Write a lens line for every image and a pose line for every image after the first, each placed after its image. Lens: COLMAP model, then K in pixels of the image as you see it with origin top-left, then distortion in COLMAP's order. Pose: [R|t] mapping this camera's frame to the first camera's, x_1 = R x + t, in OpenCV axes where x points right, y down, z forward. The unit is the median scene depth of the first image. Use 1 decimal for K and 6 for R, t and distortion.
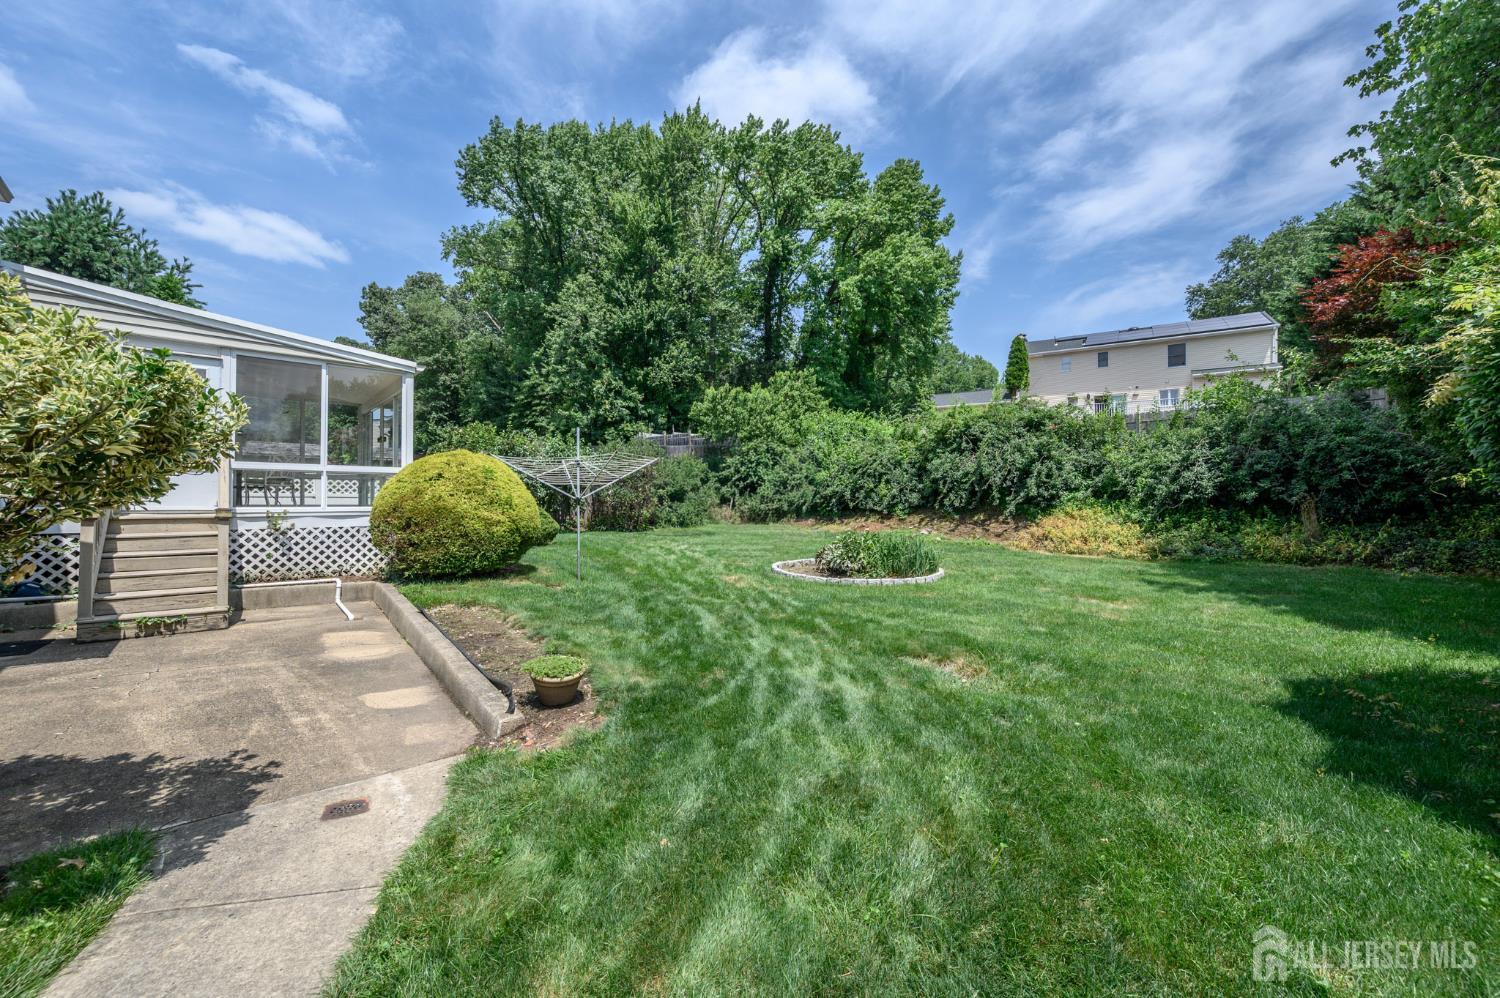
lens RADIAL K [[602.0, 0, 765.7], [0, 602.0, 503.3], [0, 0, 1]] dist [0.023966, -0.000514]
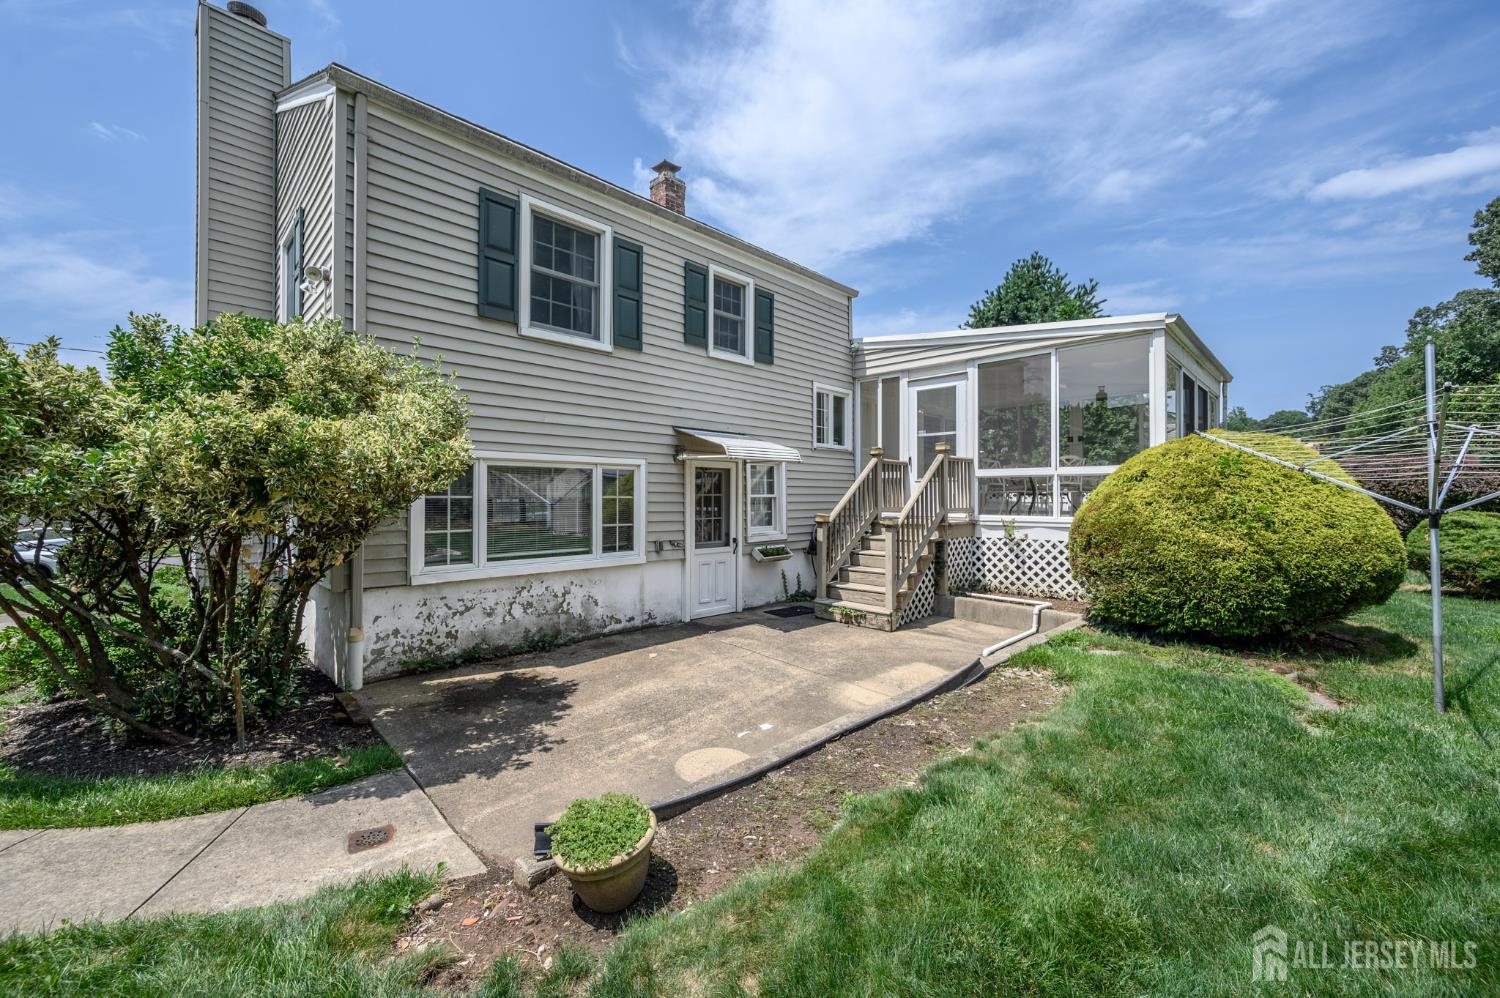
lens RADIAL K [[602.0, 0, 735.4], [0, 602.0, 494.3], [0, 0, 1]] dist [0.023966, -0.000514]
pose [[0.038423, -0.009799, -0.999214, 0.111148], [-0.006167, 0.999931, -0.010043, -0.014705], [0.999243, 0.006548, 0.038359, 0.545845]]
